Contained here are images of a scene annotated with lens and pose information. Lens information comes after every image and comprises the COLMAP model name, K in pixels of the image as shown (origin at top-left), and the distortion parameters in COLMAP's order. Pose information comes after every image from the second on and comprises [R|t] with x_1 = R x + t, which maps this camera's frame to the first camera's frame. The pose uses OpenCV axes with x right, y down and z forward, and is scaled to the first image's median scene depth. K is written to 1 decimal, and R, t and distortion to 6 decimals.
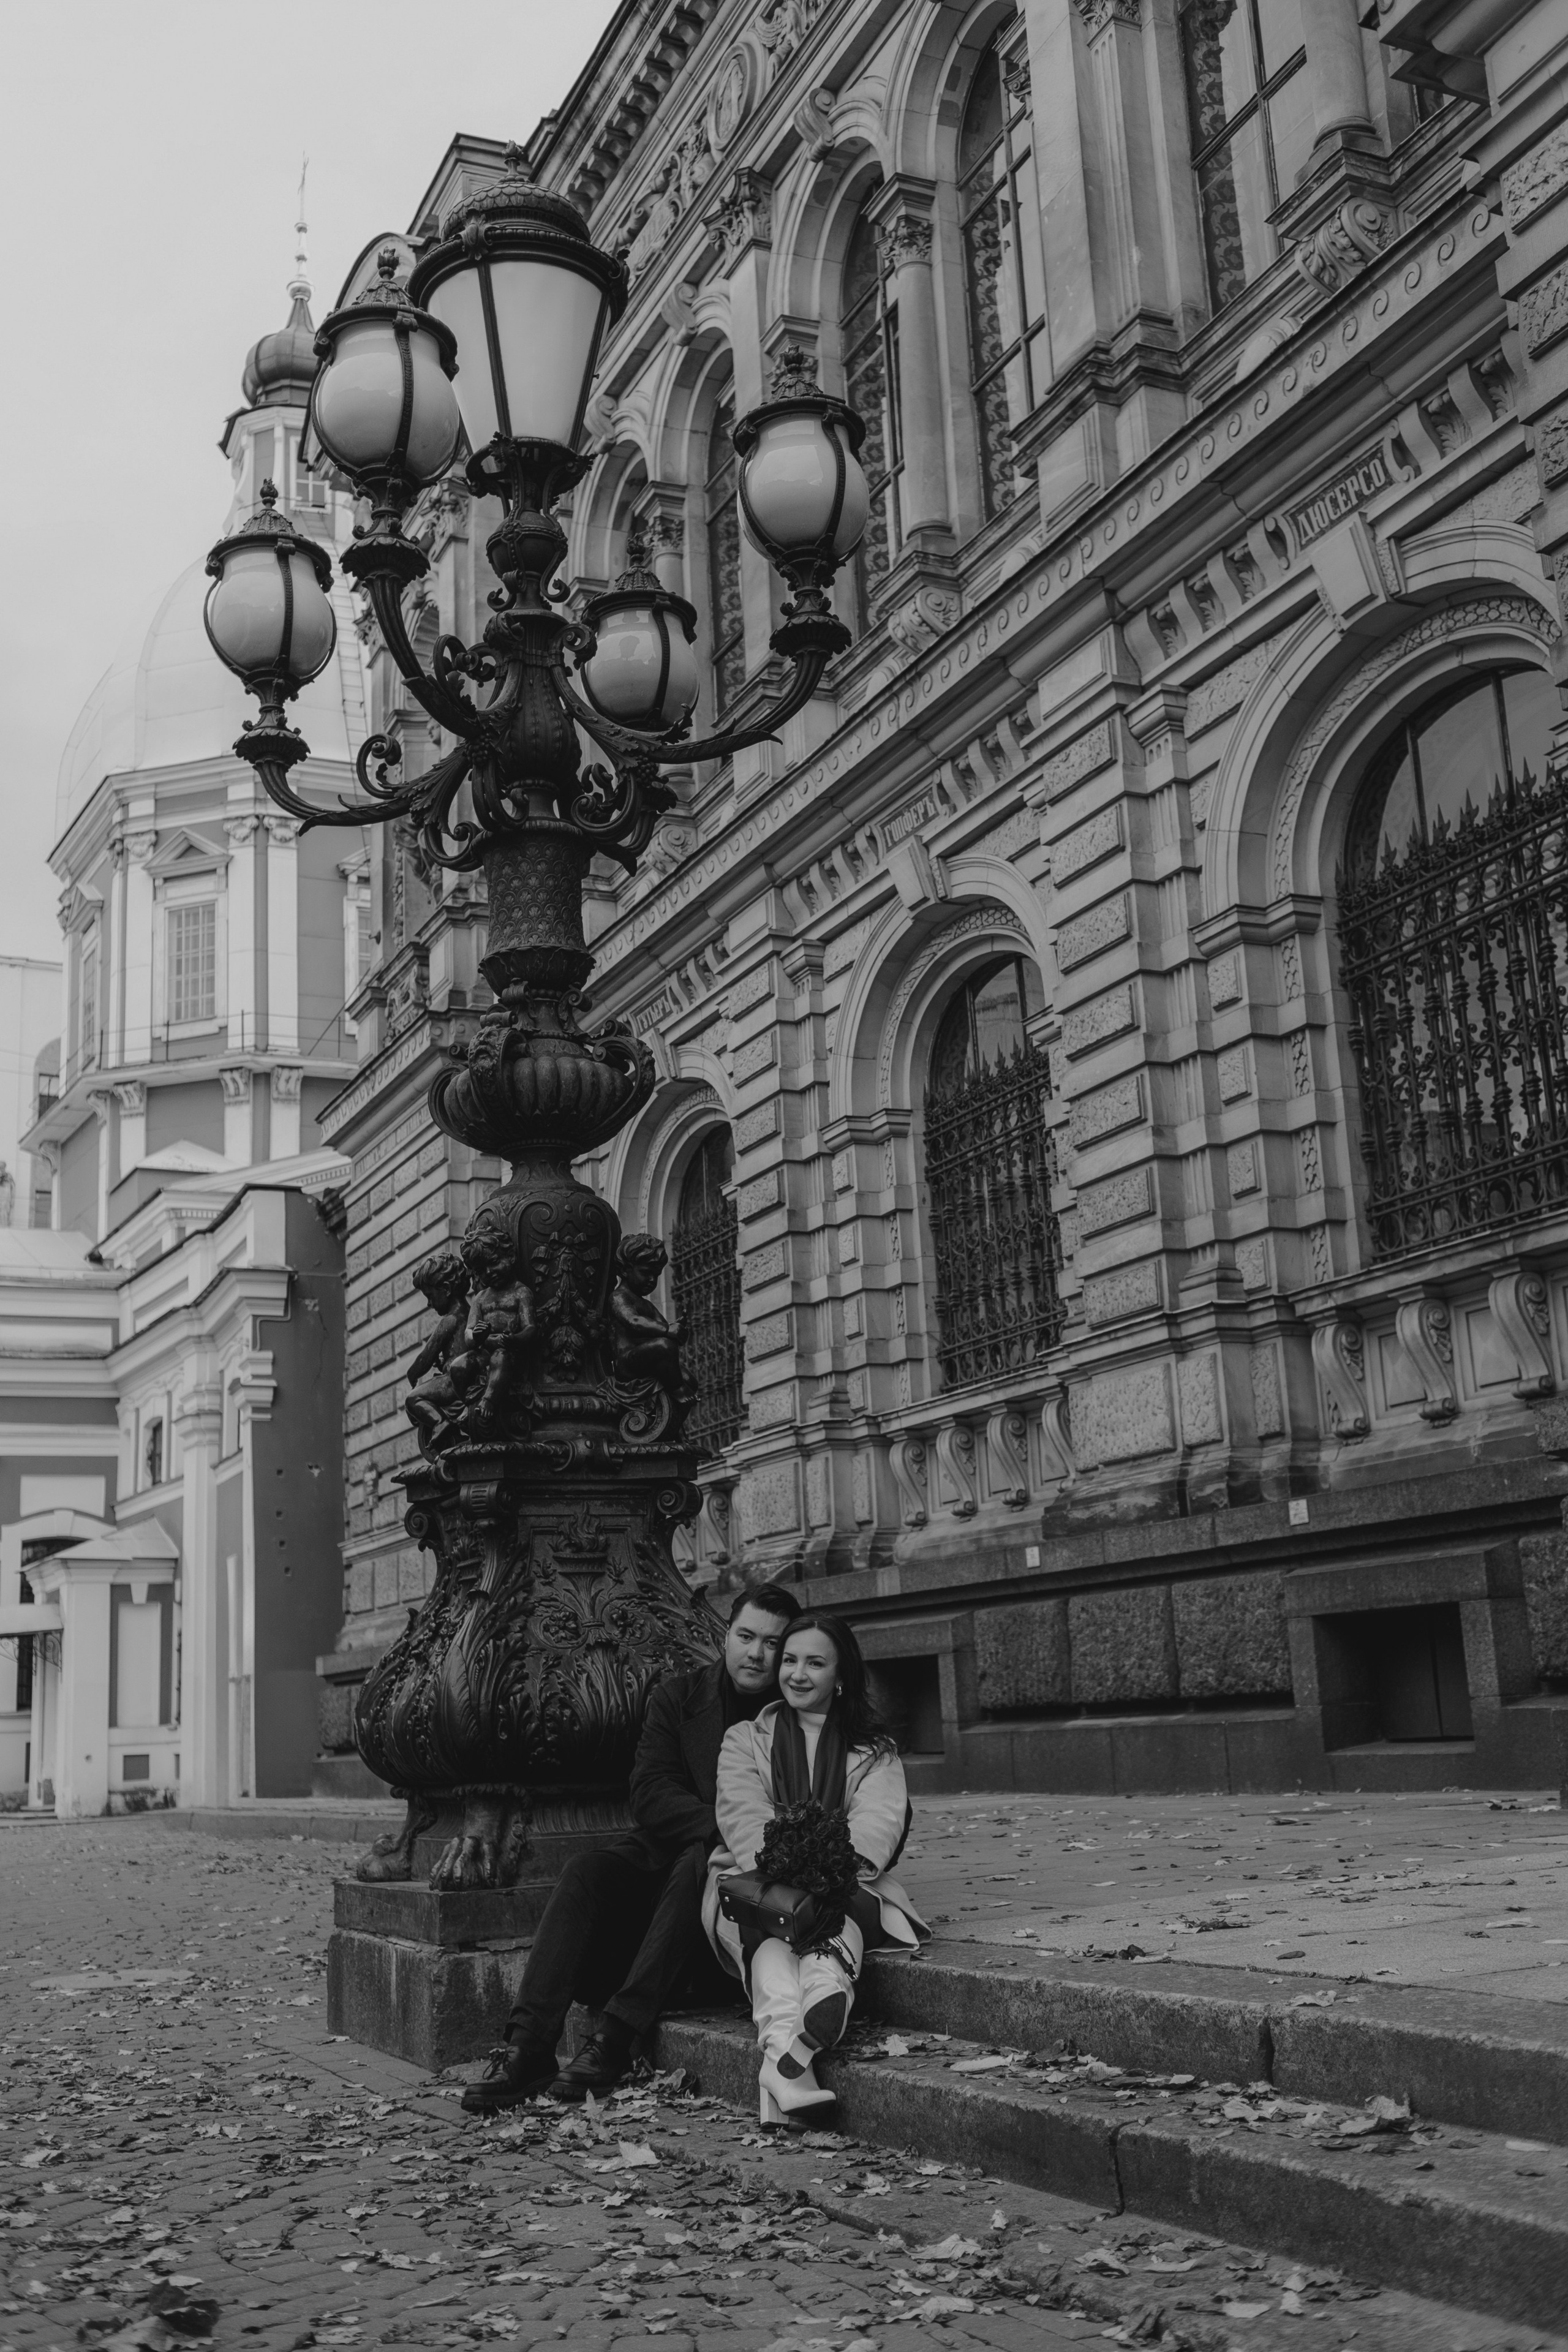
lens RADIAL K [[2483.8, 0, 784.0], [0, 2483.8, 1176.0], [0, 0, 1]] dist [-0.023605, -0.034400]
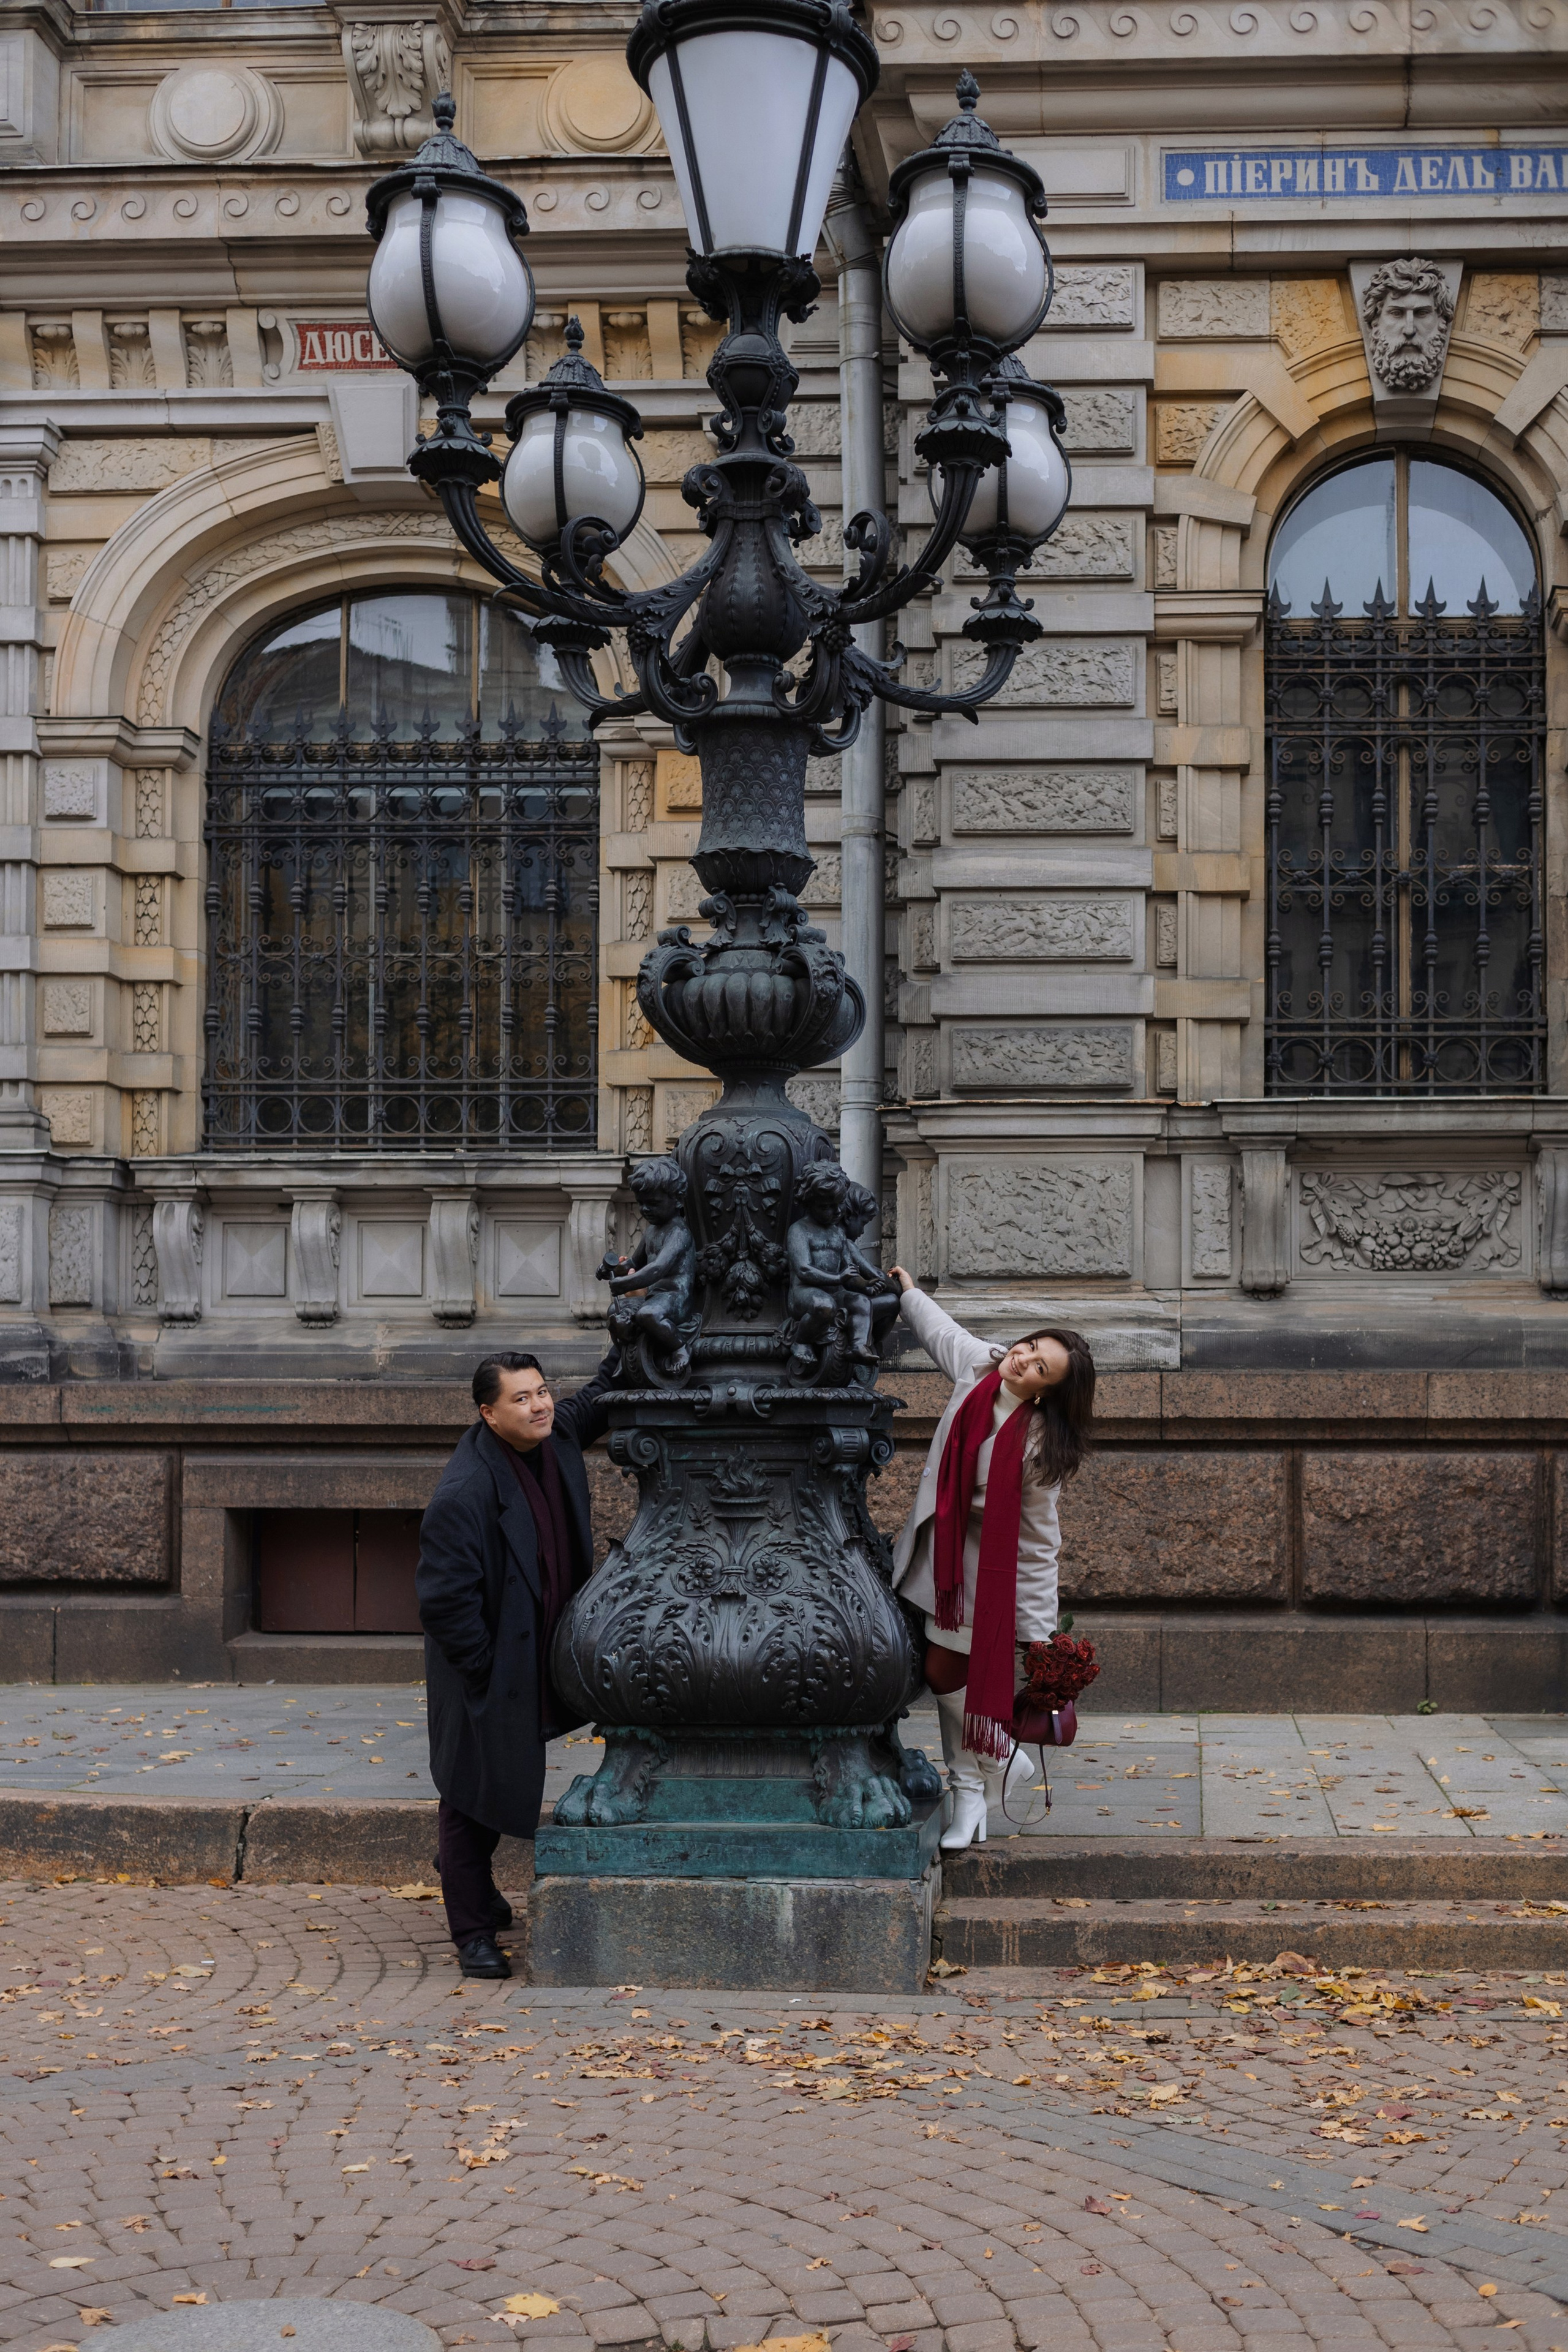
lens RADIAL K [[2659.1, 0, 1072.8], [0, 2659.1, 1454.9], [0, 0, 1]] dist [0.005946, -0.002162]
pose [[0.460842, 0.062031, 0.885312, -0.510851], [-0.221117, 0.974122, 0.046847, 0.030492], [-0.859495, -0.217346, 0.462633, 0.208804]]
